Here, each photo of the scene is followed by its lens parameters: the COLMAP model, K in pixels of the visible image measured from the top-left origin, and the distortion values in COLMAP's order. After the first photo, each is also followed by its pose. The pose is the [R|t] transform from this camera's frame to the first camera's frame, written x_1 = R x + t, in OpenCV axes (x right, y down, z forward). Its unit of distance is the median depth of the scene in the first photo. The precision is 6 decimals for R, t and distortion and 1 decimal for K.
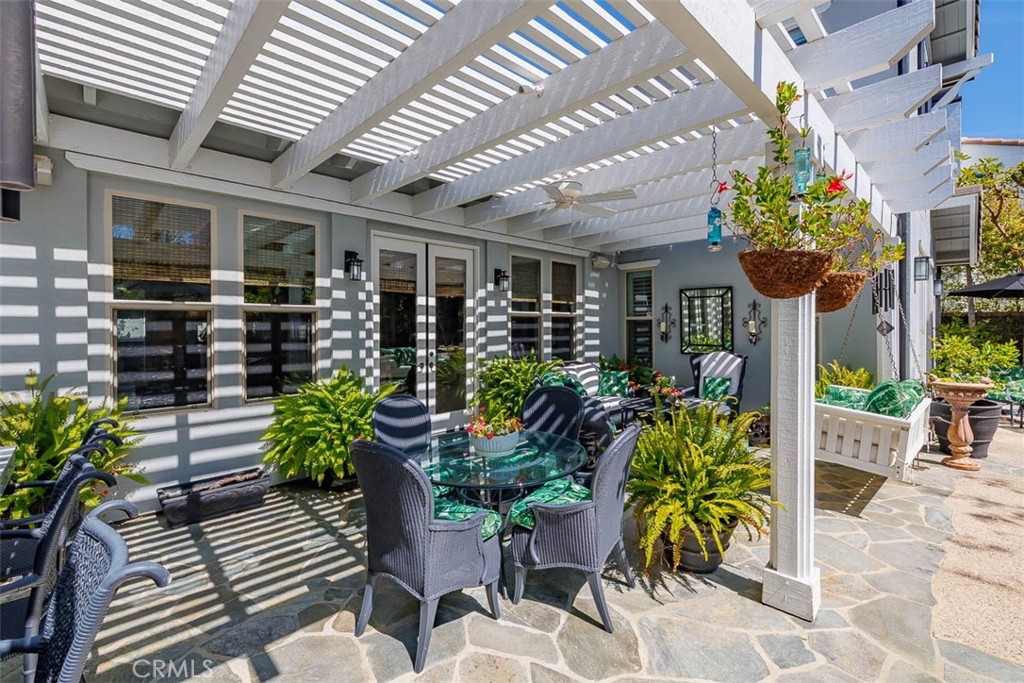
lens RADIAL K [[440.7, 0, 483.1], [0, 440.7, 324.9], [0, 0, 1]] dist [-0.000539, -0.000164]
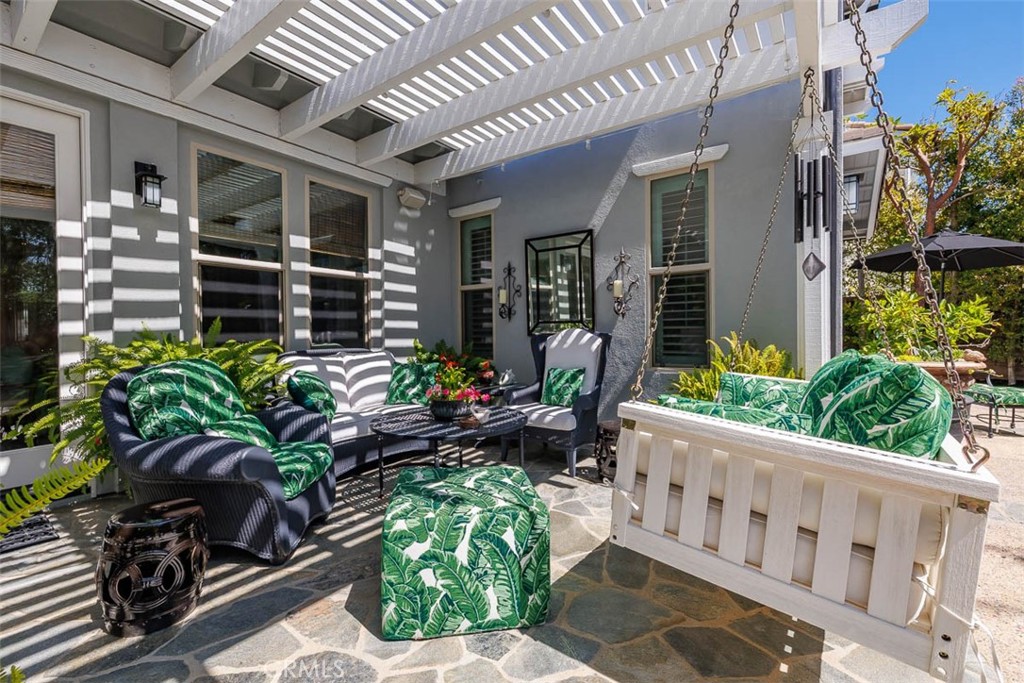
lens RADIAL K [[440.7, 0, 512.5], [0, 440.7, 337.8], [0, 0, 1]] dist [-0.000539, -0.000164]
pose [[0.975212, -0.013728, 0.220848, 0.308223], [0.011138, 0.999854, 0.012968, 0.062428], [-0.220993, -0.010187, 0.975222, 0.397044]]
